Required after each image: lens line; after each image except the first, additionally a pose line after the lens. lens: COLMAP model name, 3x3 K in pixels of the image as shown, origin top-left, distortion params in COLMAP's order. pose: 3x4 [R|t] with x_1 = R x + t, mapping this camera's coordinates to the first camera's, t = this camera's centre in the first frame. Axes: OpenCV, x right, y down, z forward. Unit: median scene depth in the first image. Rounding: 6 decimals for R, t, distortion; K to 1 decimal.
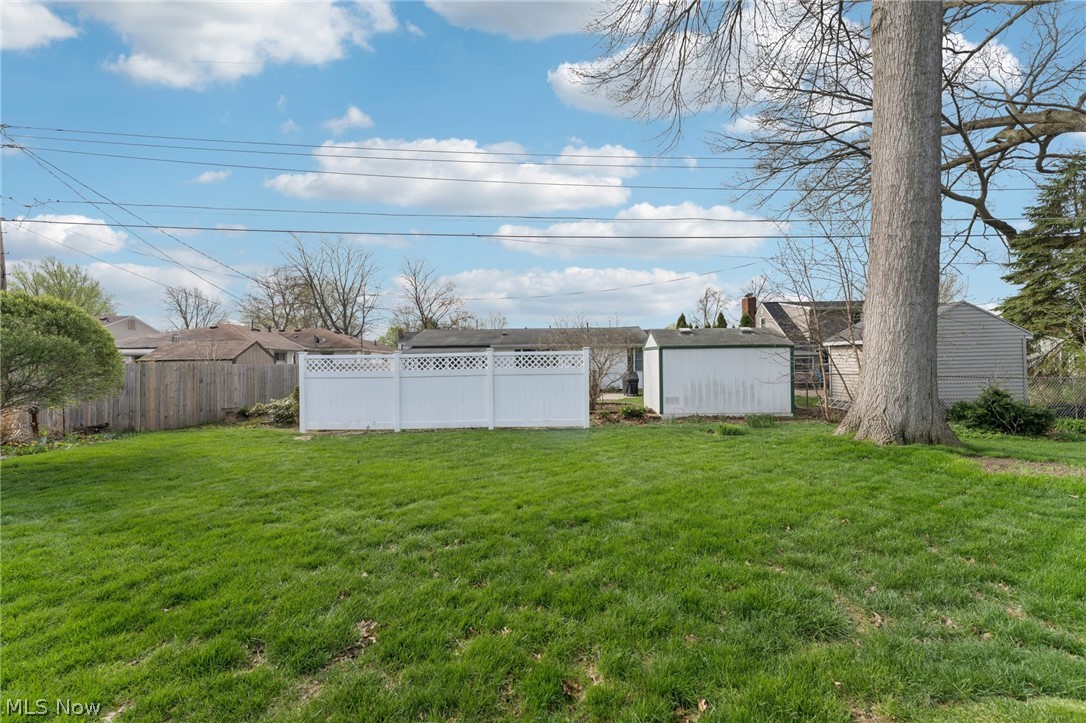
lens RADIAL K [[436.3, 0, 540.2], [0, 436.3, 361.3], [0, 0, 1]] dist [-0.000518, 0.000003]
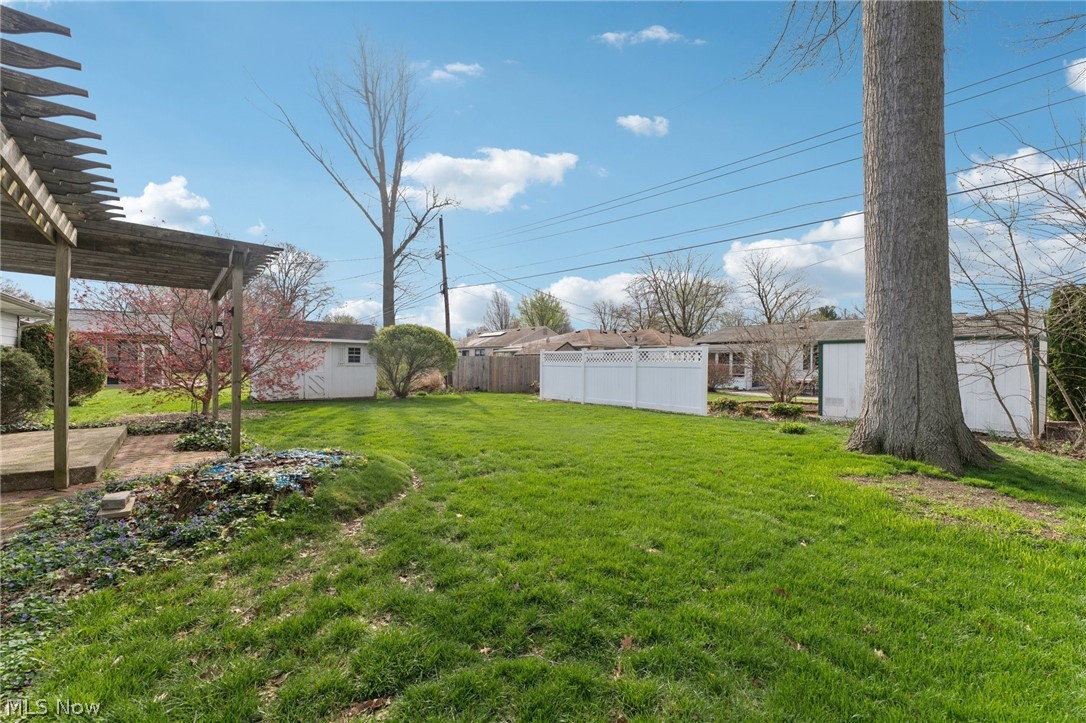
lens RADIAL K [[436.3, 0, 540.2], [0, 436.3, 361.3], [0, 0, 1]] dist [-0.000518, 0.000003]
pose [[0.640569, 0.016542, -0.767722, 0.611319], [-0.008545, 0.999860, 0.014414, 0.000001], [0.767853, -0.002673, 0.640621, -0.031015]]
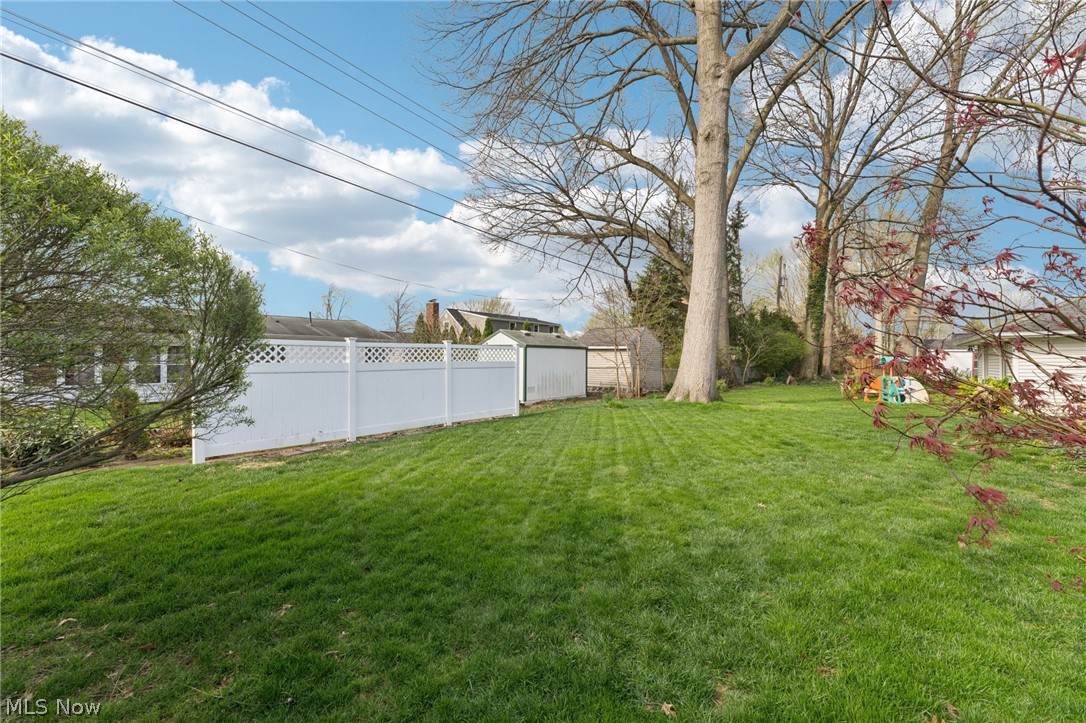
lens RADIAL K [[436.3, 0, 540.2], [0, 436.3, 361.3], [0, 0, 1]] dist [-0.000518, 0.000003]
pose [[0.617328, 0.011453, 0.786622, -0.657924], [-0.014683, 0.999888, -0.003036, 0.014397], [-0.786569, -0.009676, 0.617427, 0.230436]]
